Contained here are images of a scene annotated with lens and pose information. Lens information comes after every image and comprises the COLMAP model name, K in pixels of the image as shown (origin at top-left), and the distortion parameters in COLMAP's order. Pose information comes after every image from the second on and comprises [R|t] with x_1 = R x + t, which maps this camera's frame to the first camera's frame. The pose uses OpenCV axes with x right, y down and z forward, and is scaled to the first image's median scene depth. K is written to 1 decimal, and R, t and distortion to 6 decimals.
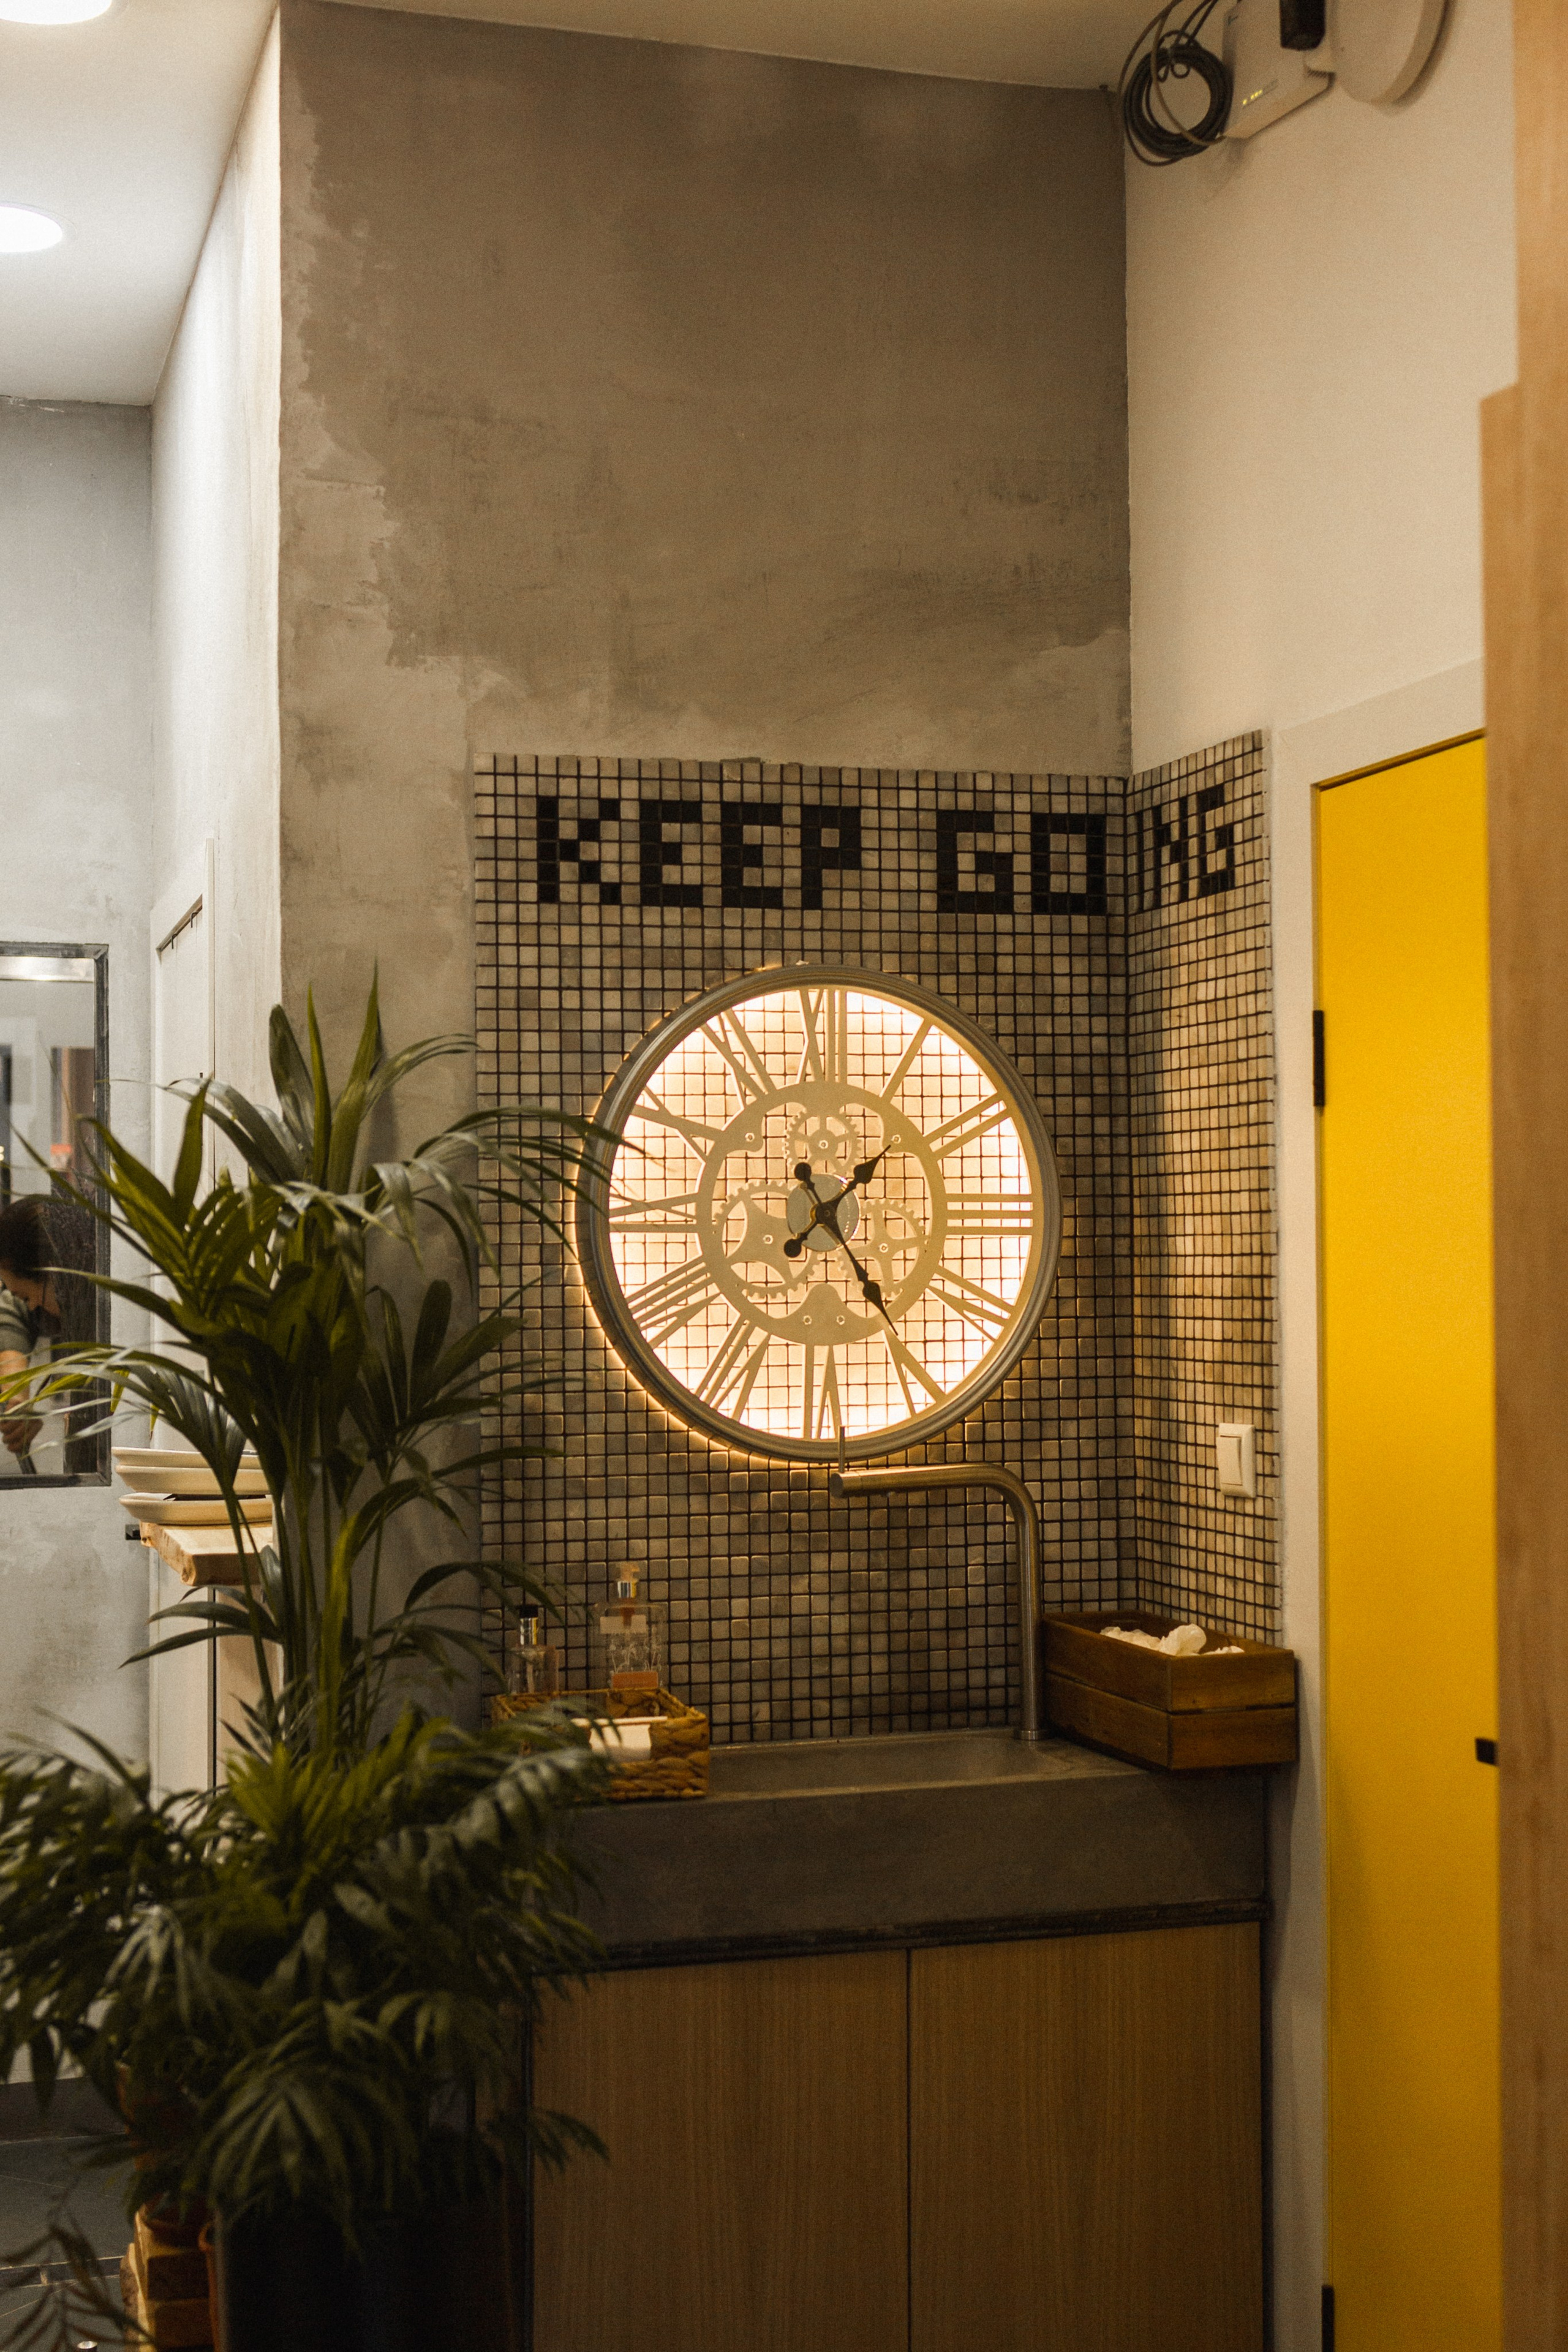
lens RADIAL K [[3140.8, 0, 774.0], [0, 3140.8, 1166.0], [0, 0, 1]] dist [-0.033845, 0.000000]
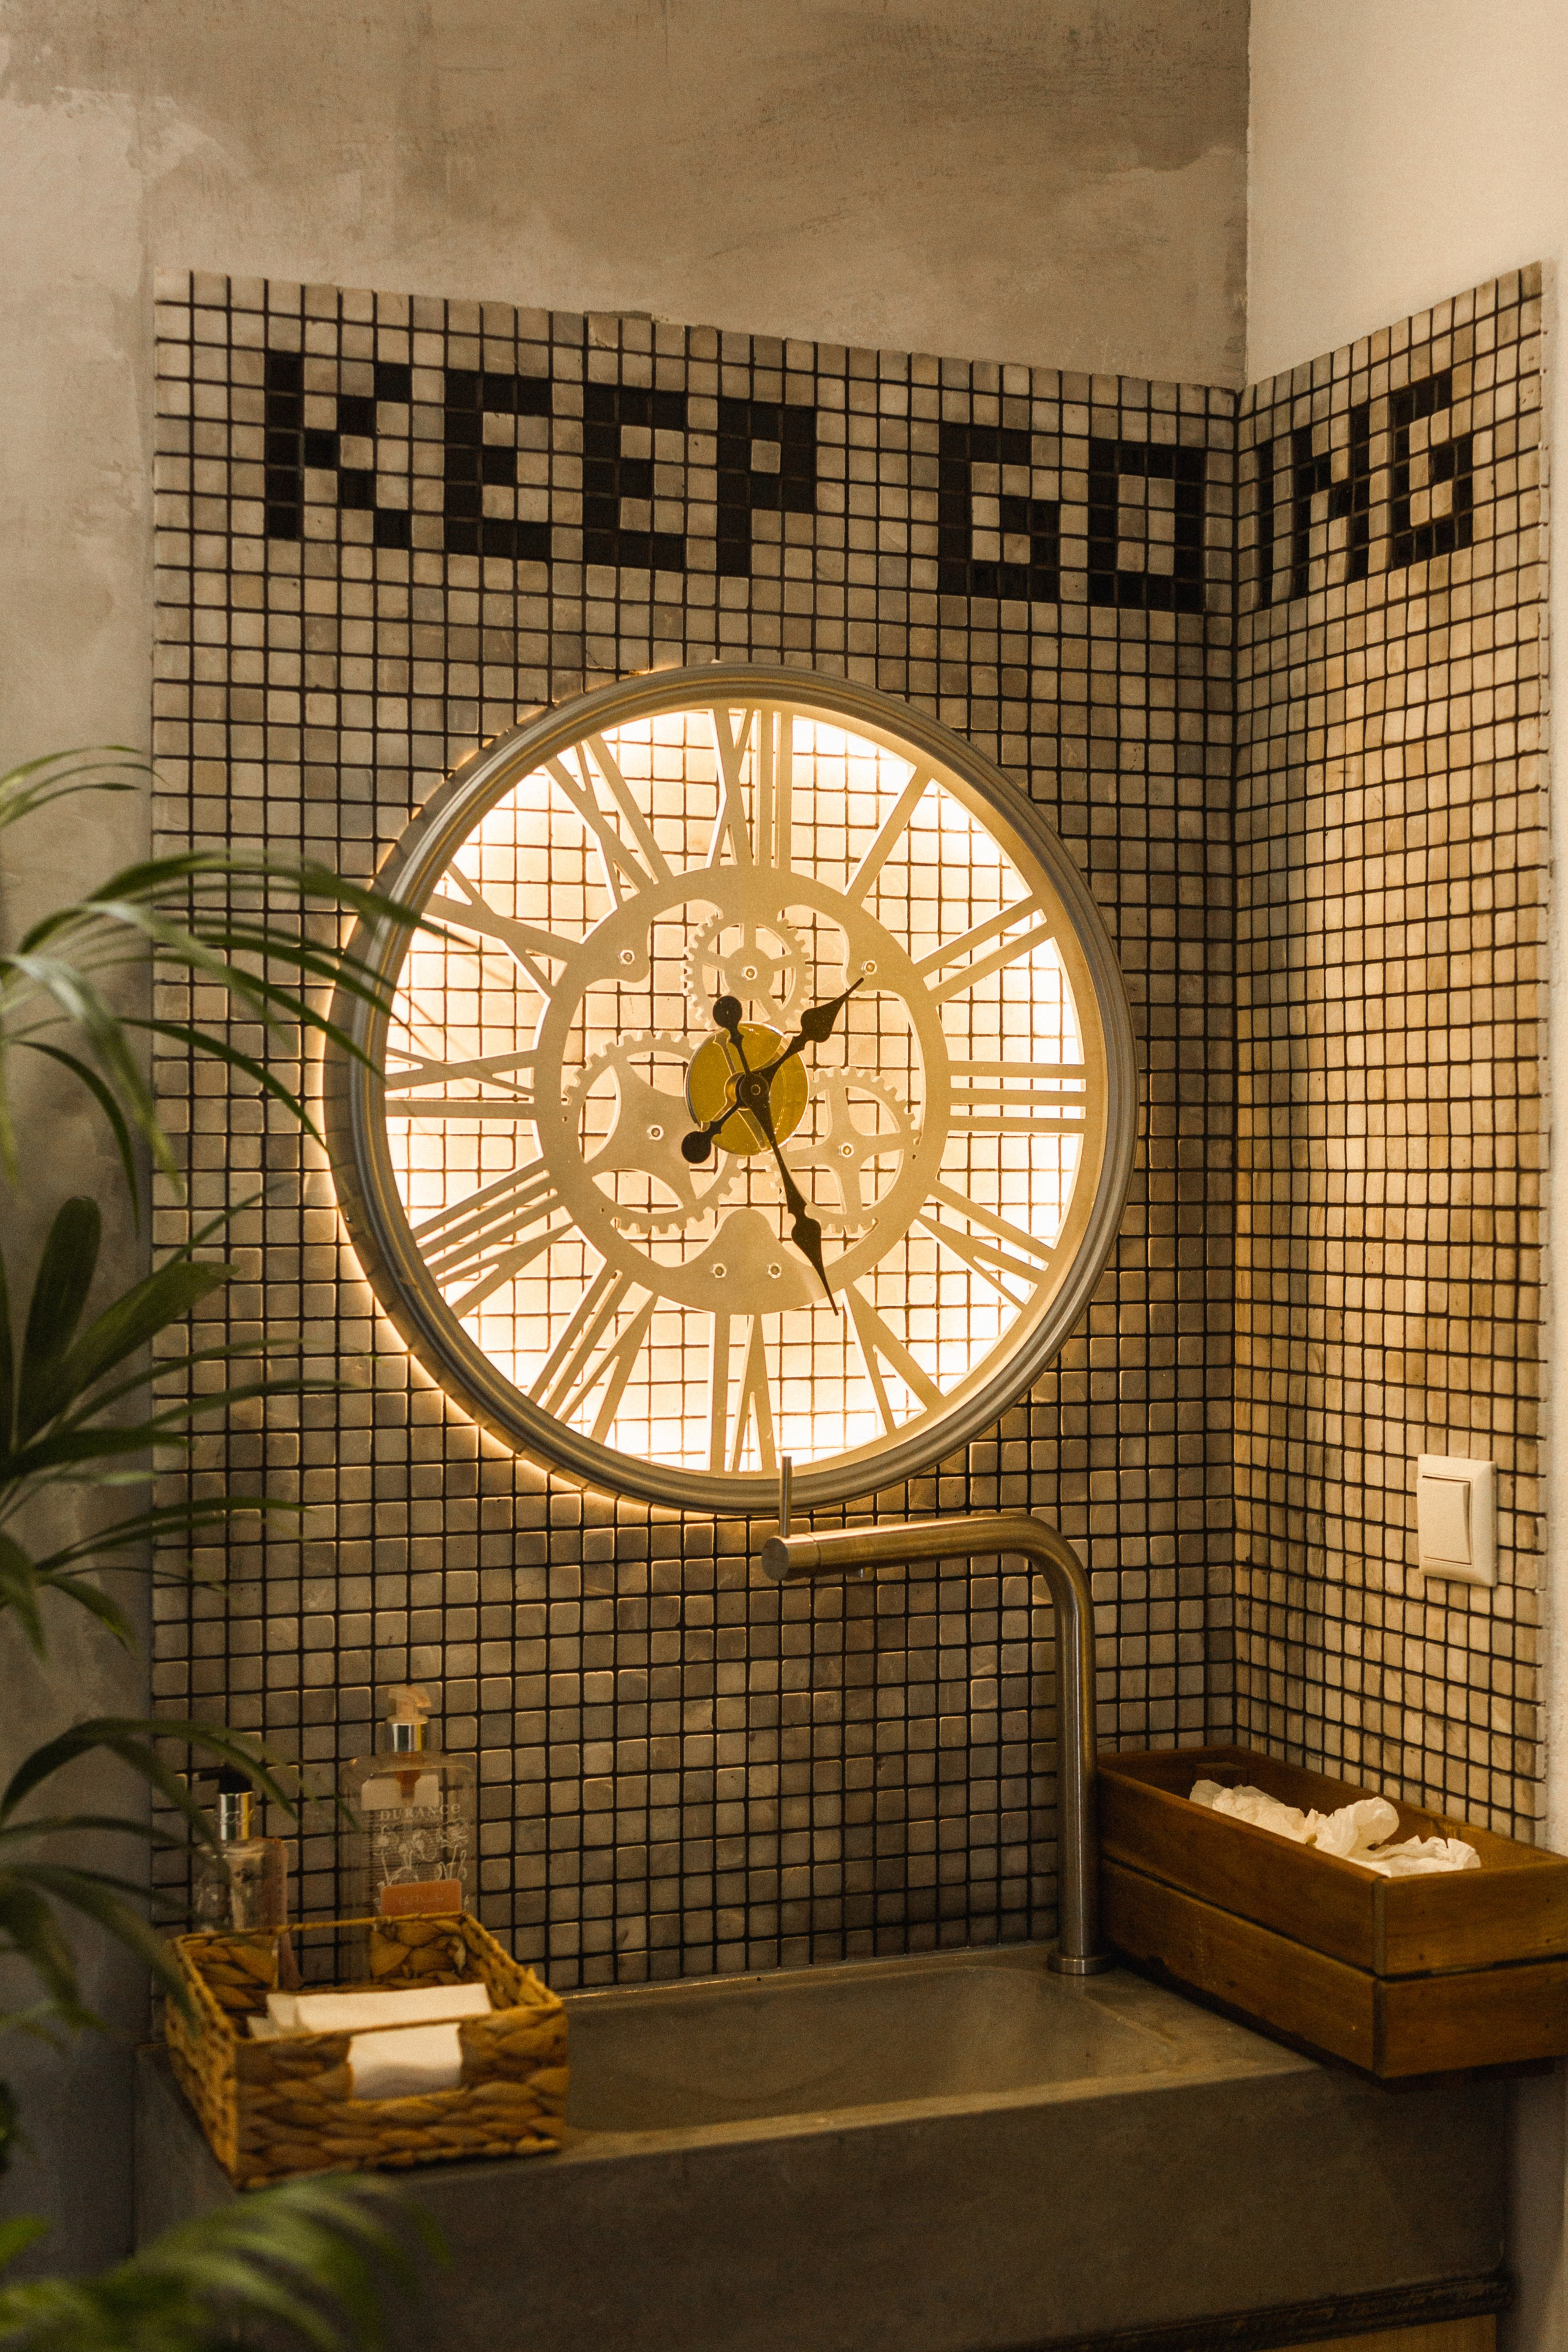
lens RADIAL K [[3140.8, 0, 805.9], [0, 3140.8, 1189.4], [0, 0, 1]] dist [-0.033845, 0.000000]
pose [[0.994871, 0.013836, 0.100205, -0.032409], [-0.017315, 0.999274, 0.033934, 0.013545], [-0.099663, -0.035495, 0.994388, 0.414048]]
